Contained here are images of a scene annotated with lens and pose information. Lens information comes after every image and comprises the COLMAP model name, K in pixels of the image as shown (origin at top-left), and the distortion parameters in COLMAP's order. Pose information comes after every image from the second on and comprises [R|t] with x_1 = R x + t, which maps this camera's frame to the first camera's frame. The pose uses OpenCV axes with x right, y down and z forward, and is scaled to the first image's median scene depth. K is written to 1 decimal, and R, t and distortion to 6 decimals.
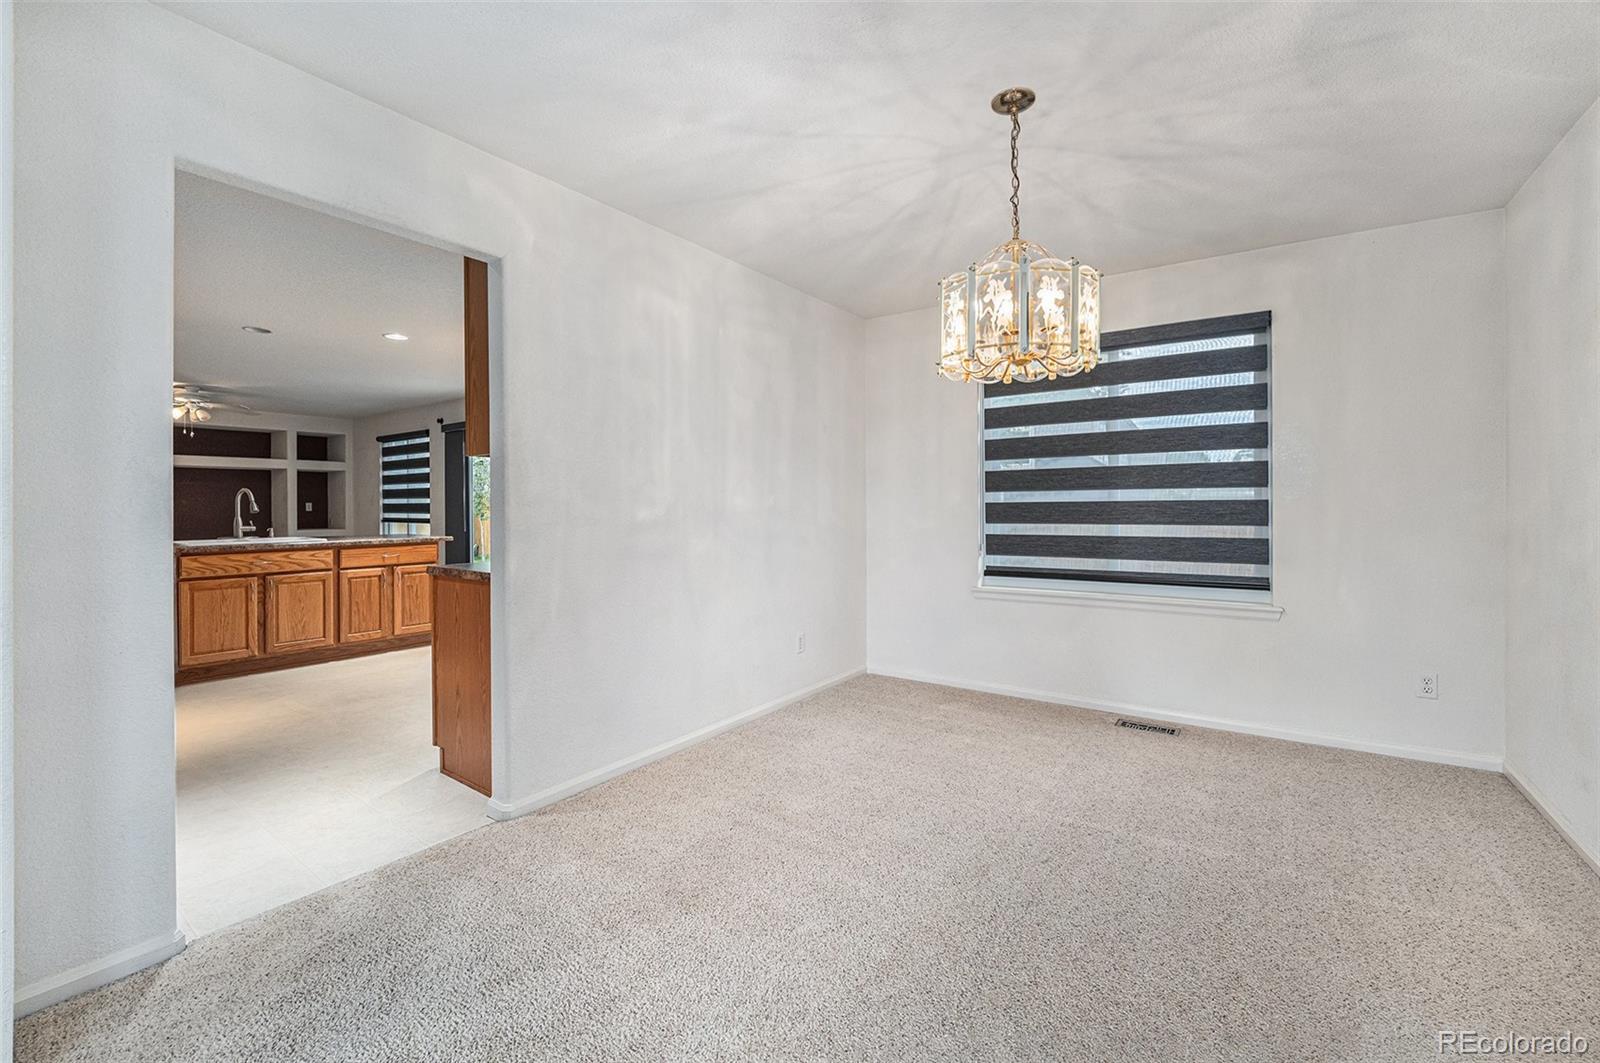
lens RADIAL K [[669.4, 0, 779.8], [0, 669.4, 507.3], [0, 0, 1]] dist [-0.001132, 0.000002]
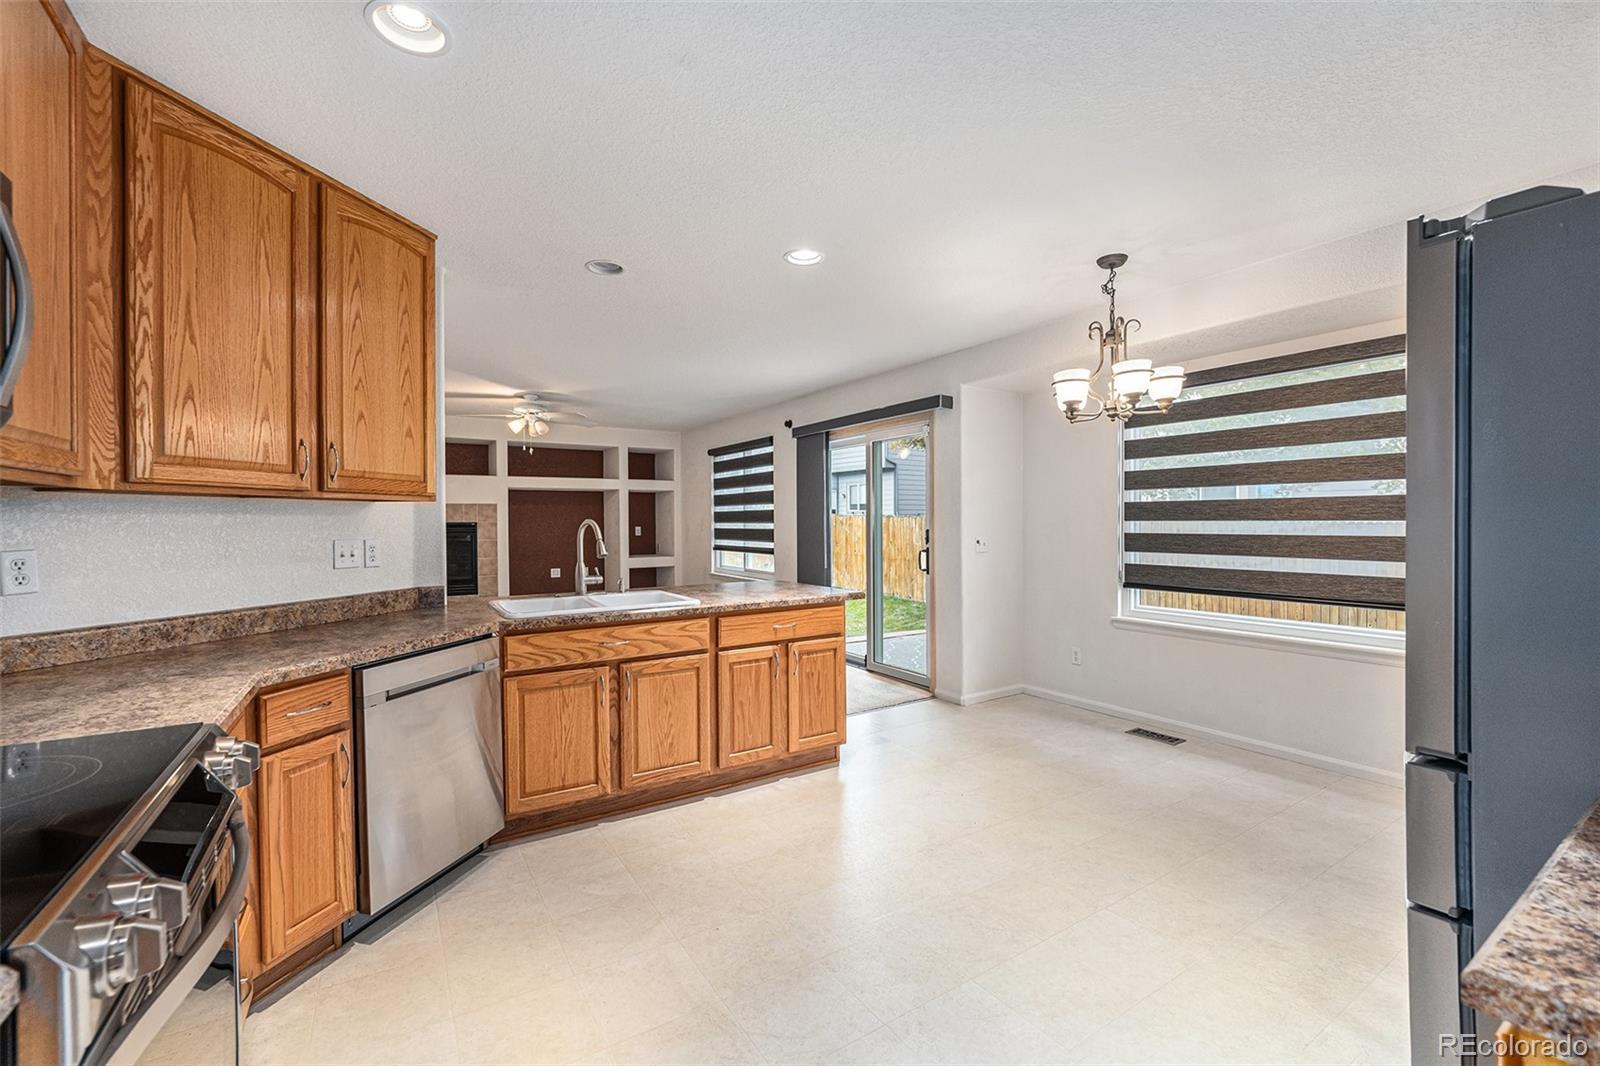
lens RADIAL K [[665.6, 0, 800.0], [0, 665.6, 533.0], [0, 0, 1]] dist [-0.001356, -0.000012]
pose [[0.939593, 0.002332, -0.342287, -0.265112], [0.003469, 0.999861, 0.016333, -0.017101], [0.342277, -0.016534, 0.939454, 0.317569]]
